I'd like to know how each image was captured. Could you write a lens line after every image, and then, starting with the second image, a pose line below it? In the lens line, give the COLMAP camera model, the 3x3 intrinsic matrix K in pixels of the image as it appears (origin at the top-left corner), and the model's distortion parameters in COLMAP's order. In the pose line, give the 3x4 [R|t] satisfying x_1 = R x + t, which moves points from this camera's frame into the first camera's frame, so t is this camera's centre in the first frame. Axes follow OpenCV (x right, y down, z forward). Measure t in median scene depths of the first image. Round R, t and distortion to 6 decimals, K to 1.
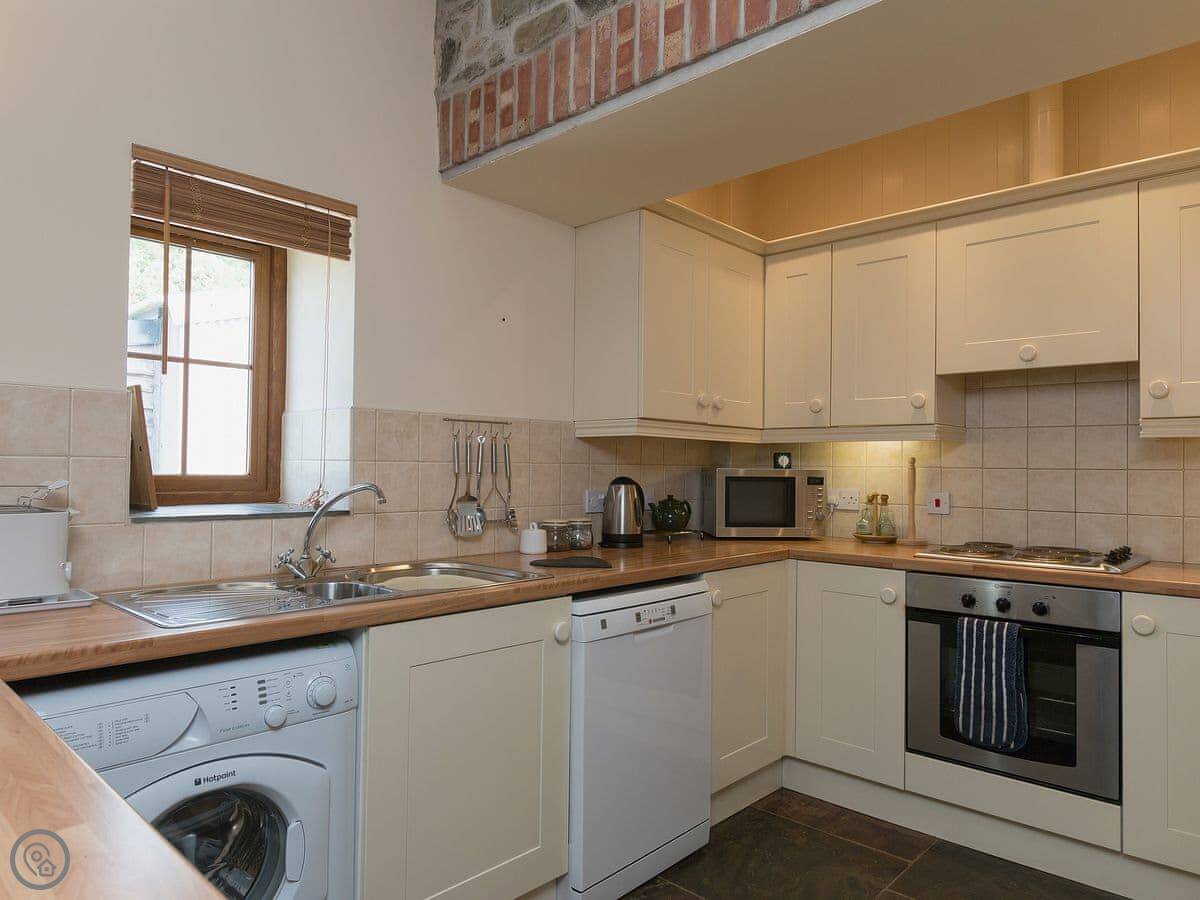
lens RADIAL K [[765.5, 0, 597.5], [0, 765.5, 452.6], [0, 0, 1]] dist [-0.008769, 0.002623]
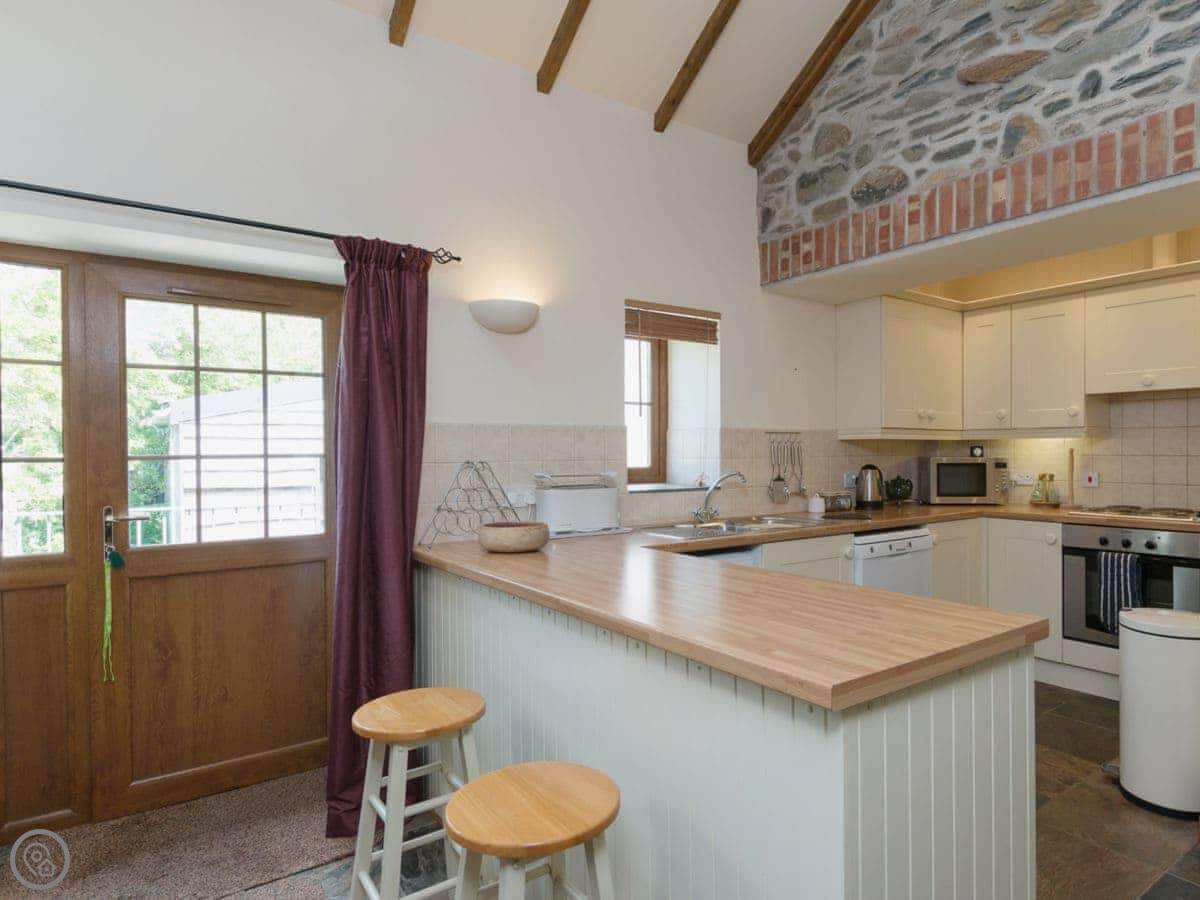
lens RADIAL K [[707.6, 0, 675.9], [0, 707.6, 450.7], [0, 0, 1]] dist [0.006524, -0.001302]
pose [[0.987190, -0.015762, -0.158767, -0.150864], [0.018889, 0.999656, 0.018204, -0.036132], [0.158426, -0.020969, 0.987148, -0.580370]]
